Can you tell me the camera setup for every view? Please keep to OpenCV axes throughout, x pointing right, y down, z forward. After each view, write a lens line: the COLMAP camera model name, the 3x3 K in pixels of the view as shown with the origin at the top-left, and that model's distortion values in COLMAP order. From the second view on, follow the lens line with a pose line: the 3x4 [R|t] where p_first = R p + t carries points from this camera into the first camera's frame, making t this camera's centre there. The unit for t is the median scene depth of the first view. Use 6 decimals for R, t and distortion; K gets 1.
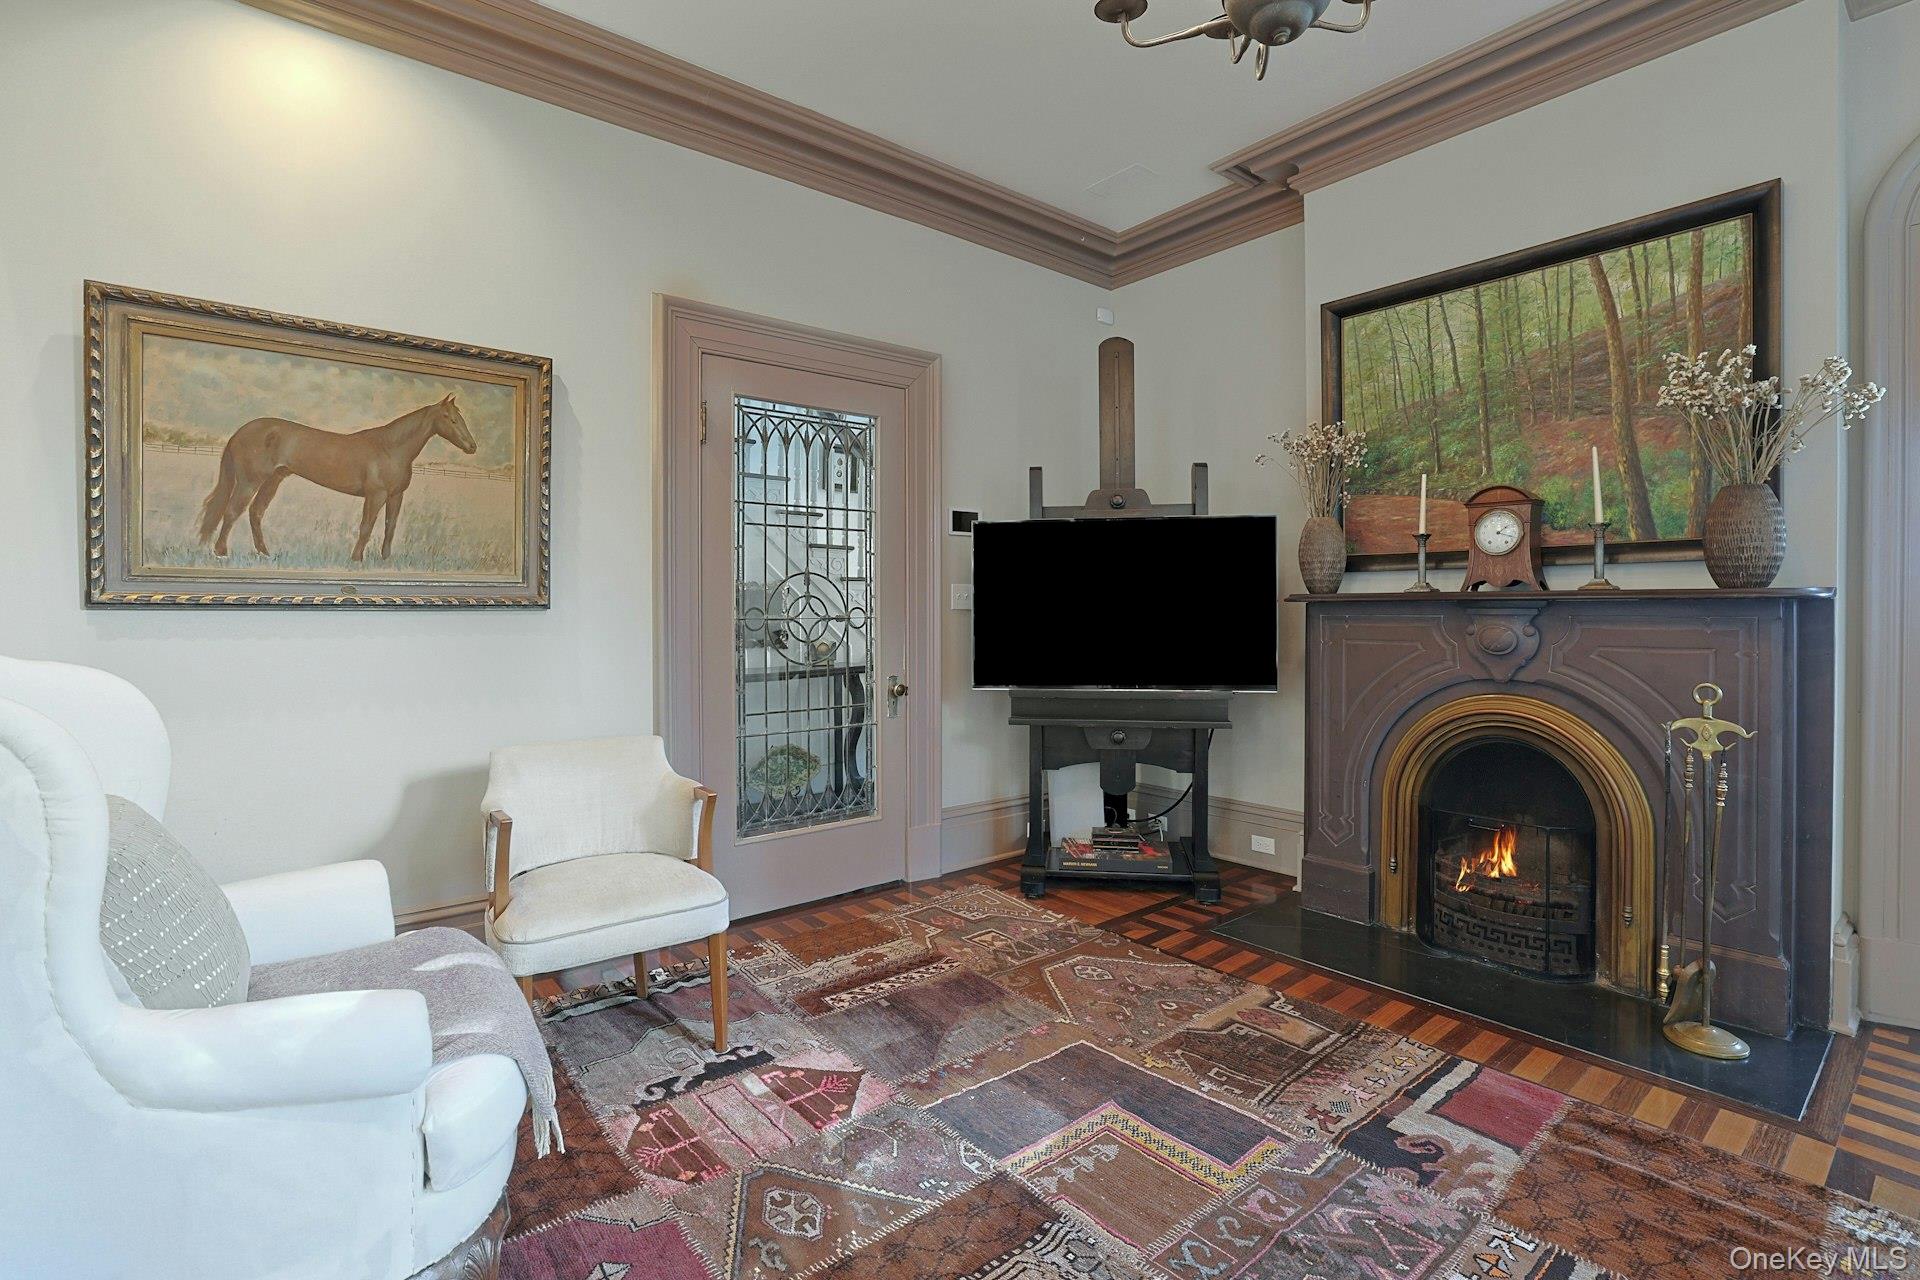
lens RADIAL K [[896.7, 0, 939.5], [0, 896.7, 621.8], [0, 0, 1]] dist [-0.038998, 0.009582]
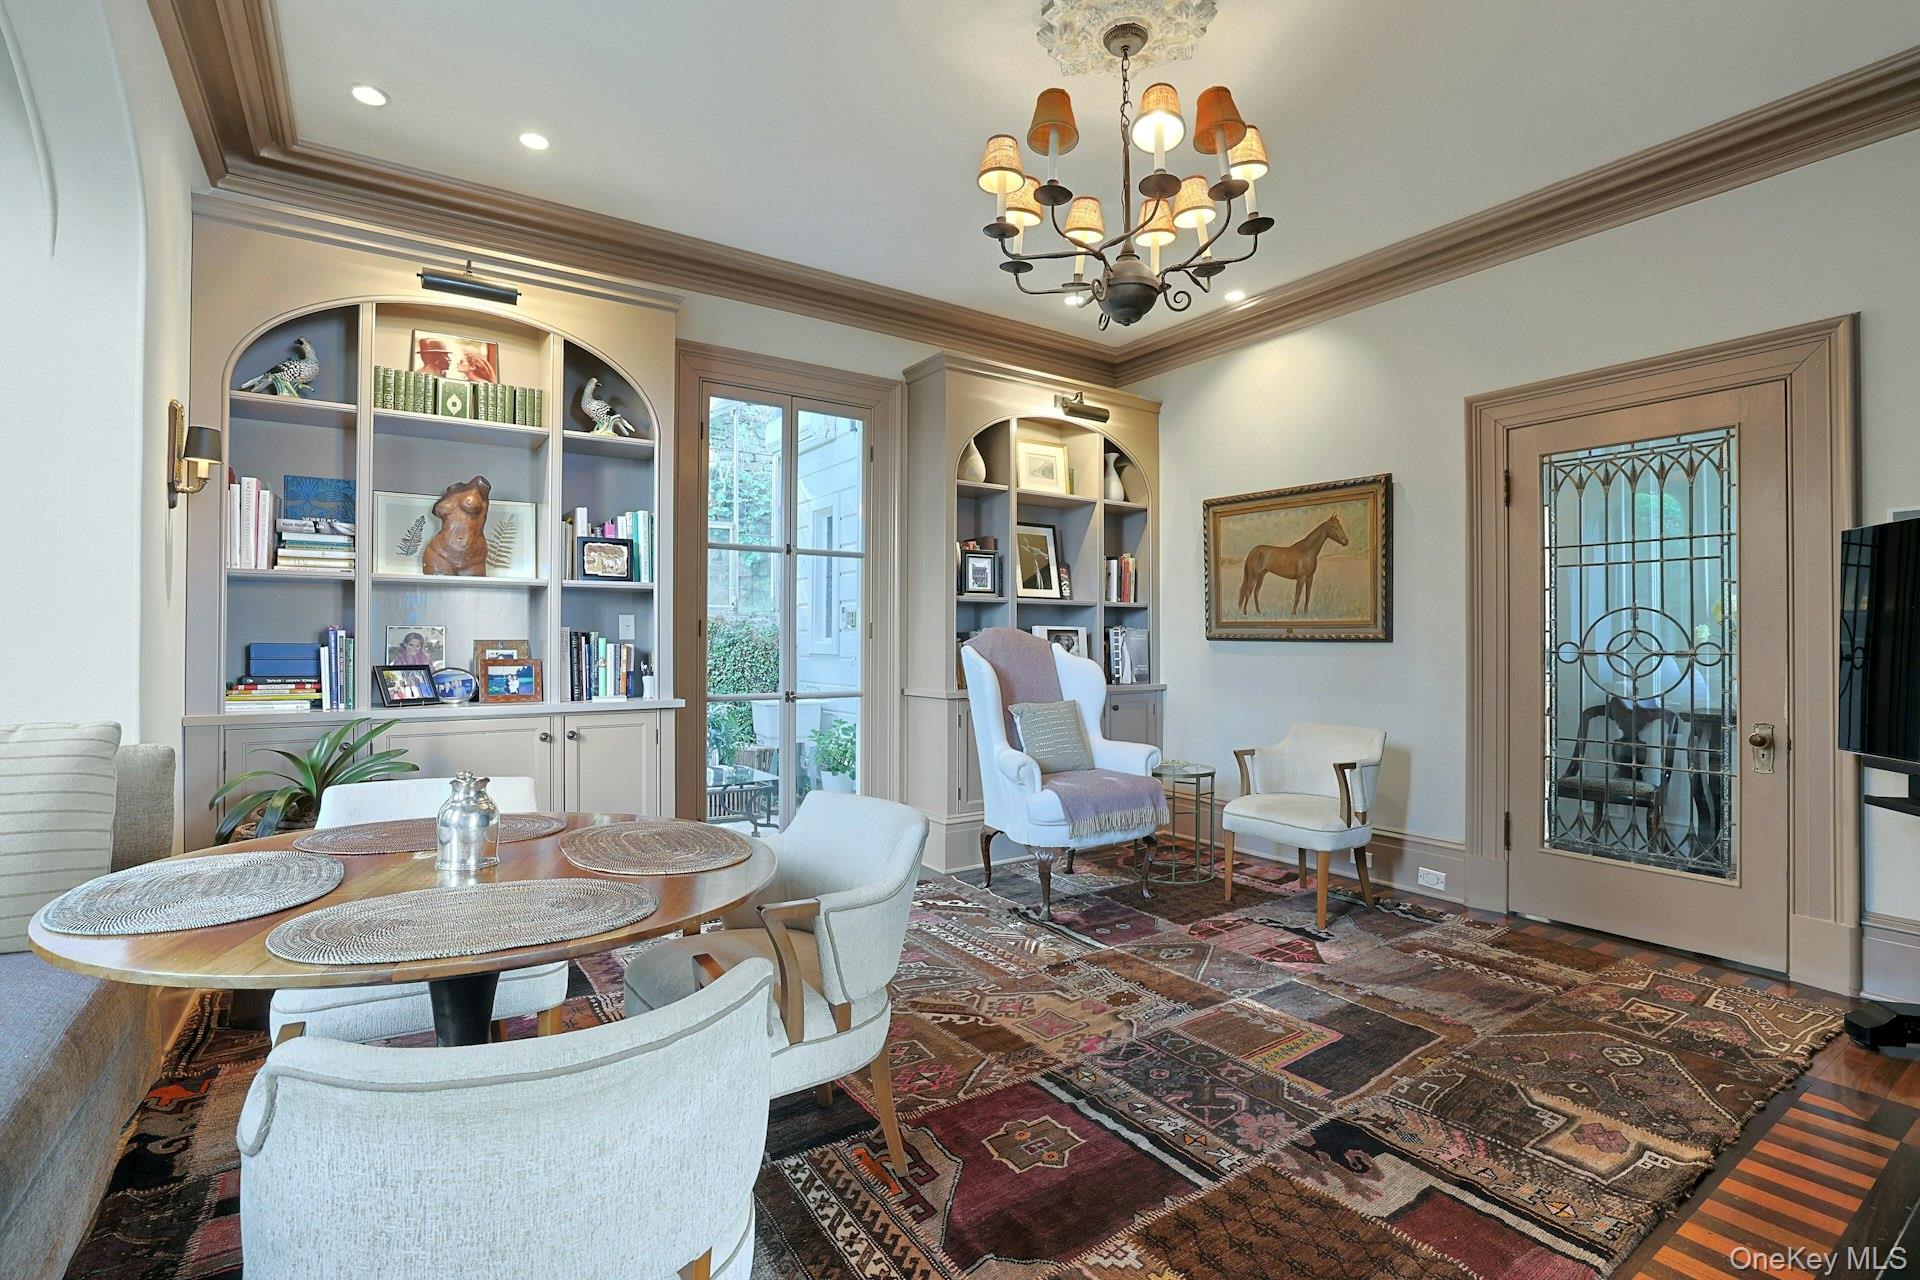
lens RADIAL K [[896.7, 0, 948.6], [0, 896.7, 633.8], [0, 0, 1]] dist [-0.038998, 0.009582]
pose [[-0.097042, -0.002543, -0.995277, 1.146130], [-0.018607, 0.999827, -0.000741, -0.012892], [0.995106, 0.018448, -0.097072, 0.425143]]
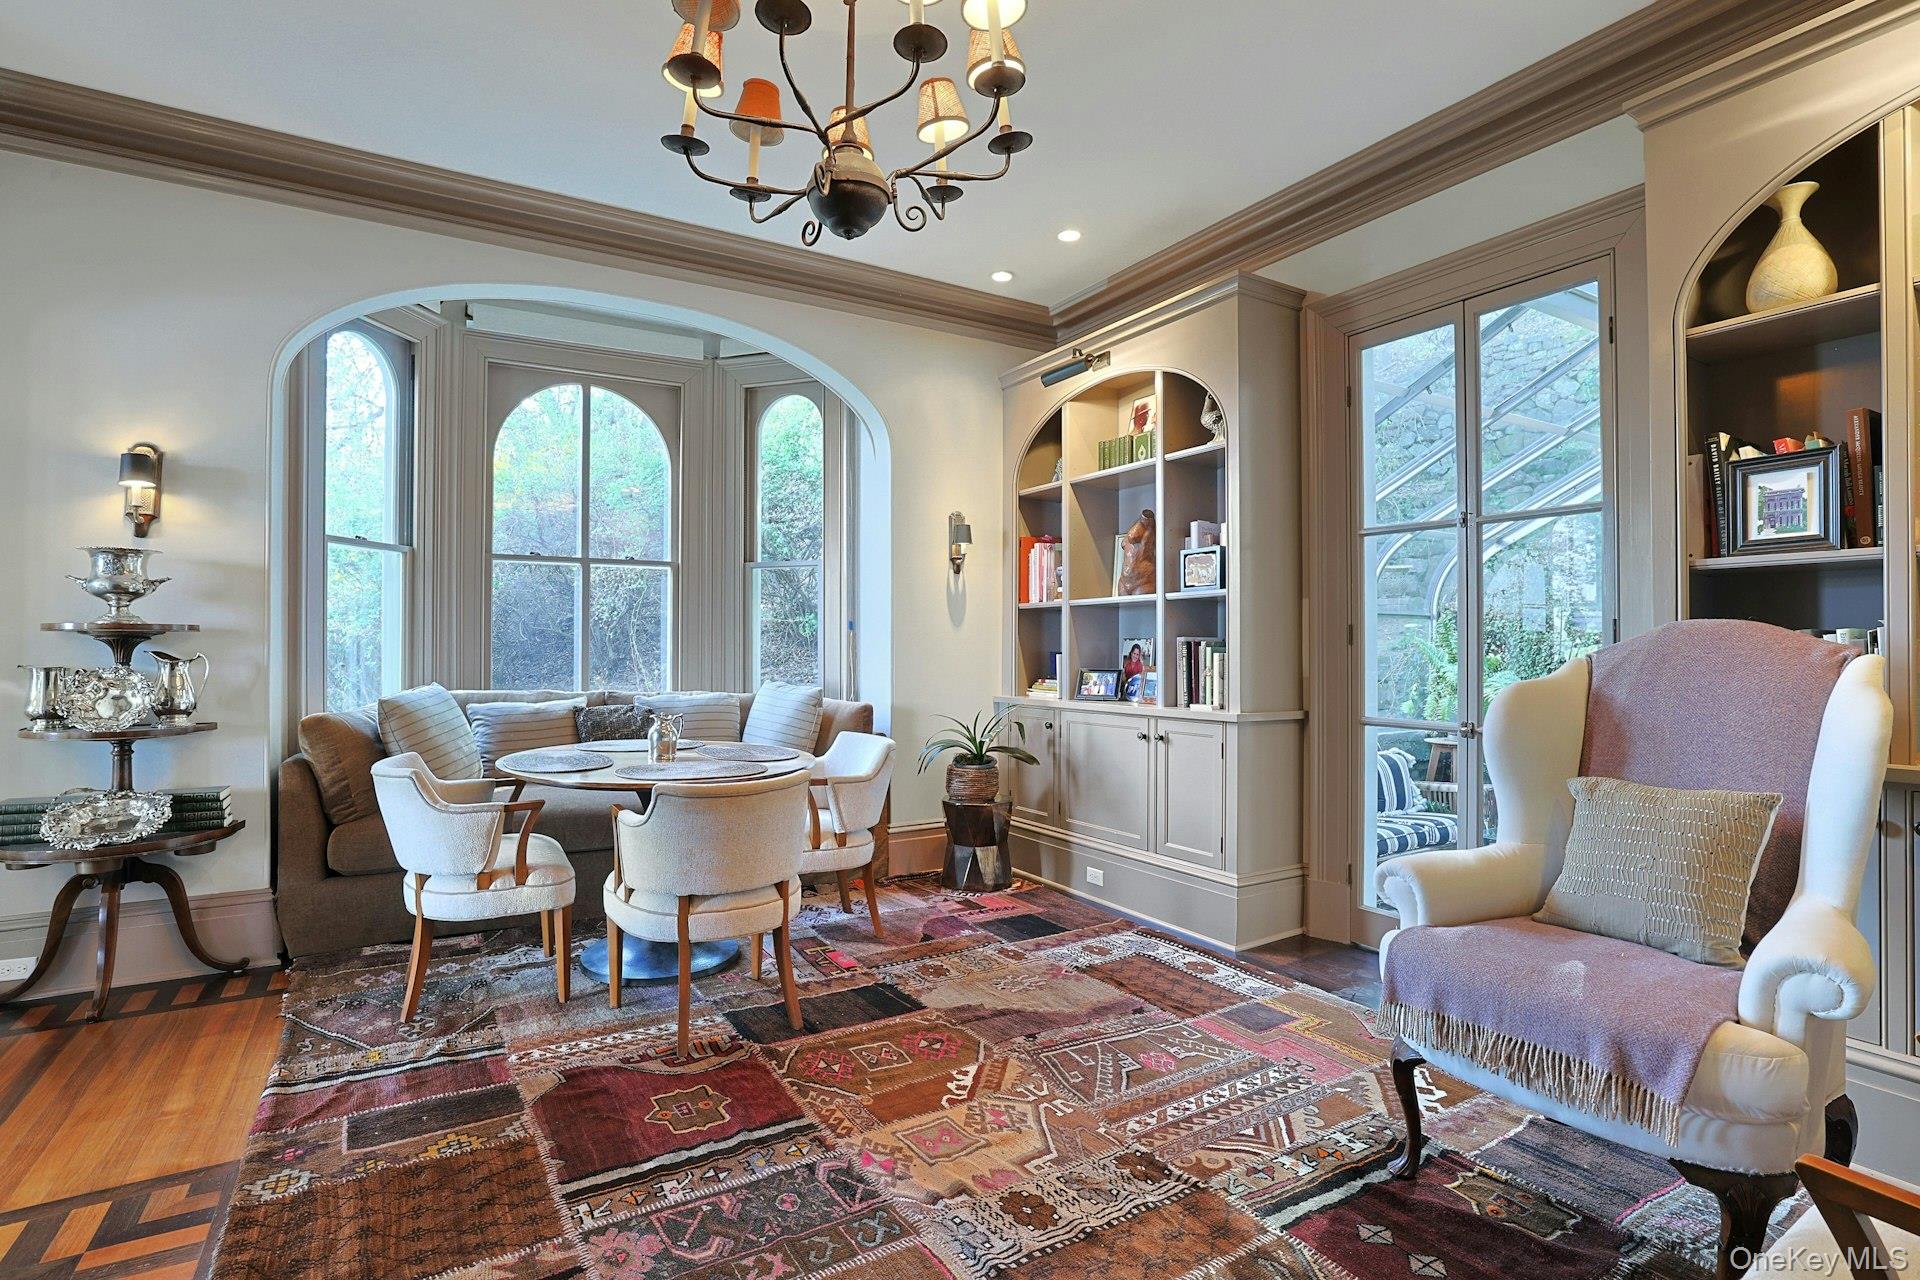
lens RADIAL K [[896.7, 0, 926.9], [0, 896.7, 637.6], [0, 0, 1]] dist [-0.038998, 0.009582]
pose [[-0.988801, 0.005234, 0.149147, 0.029643], [0.005705, 0.999980, 0.002732, -0.018925], [-0.149129, 0.003552, -0.988811, 1.220088]]
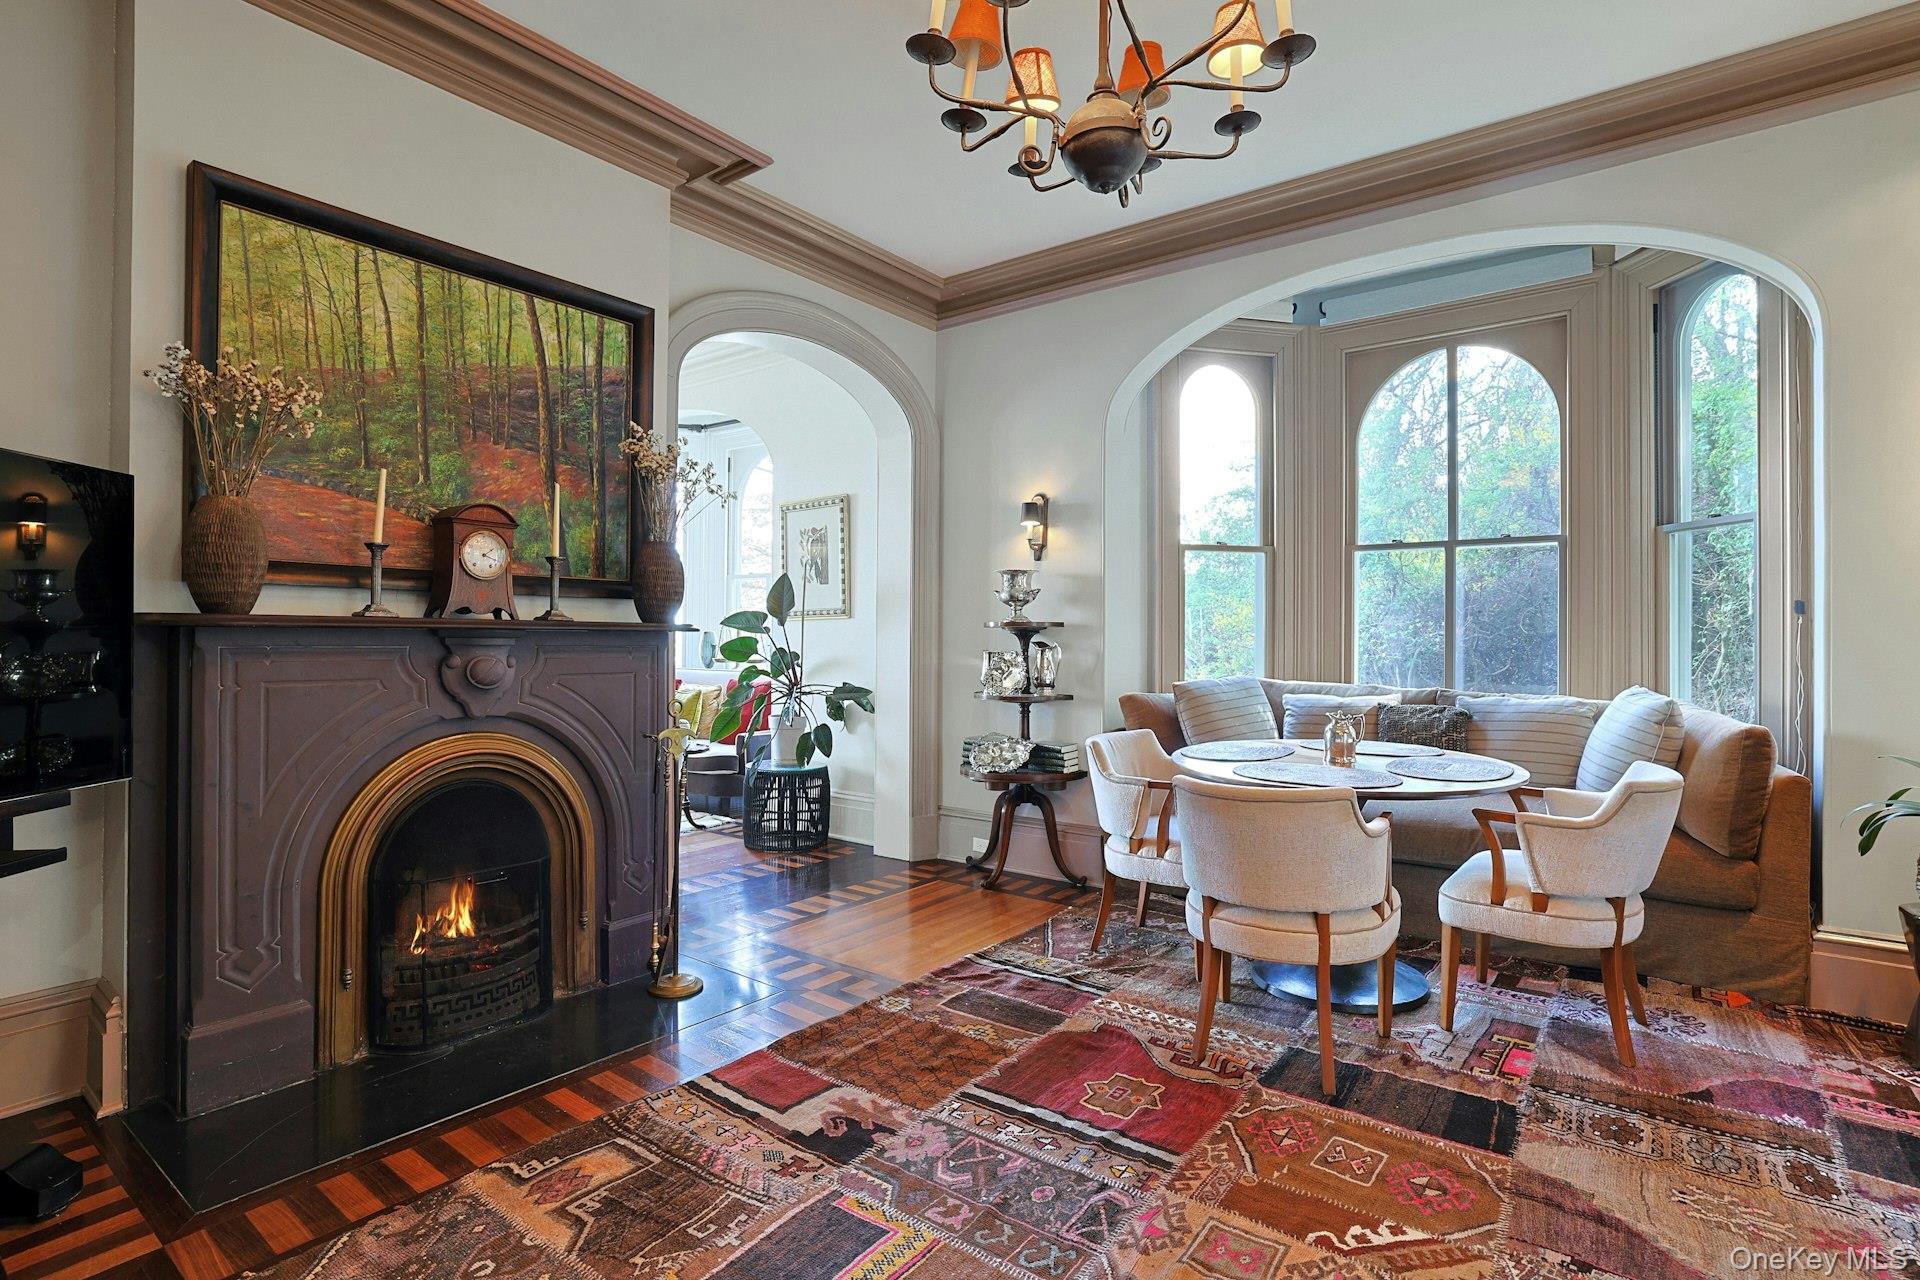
lens RADIAL K [[944.3, 0, 980.4], [0, 944.3, 631.4], [0, 0, 1]] dist [-0.029865, 0.010559]
pose [[-0.258375, 0.010231, 0.965991, -0.452354], [0.010211, 0.999917, -0.007859, -0.009490], [-0.965991, 0.007833, -0.258458, 0.788893]]
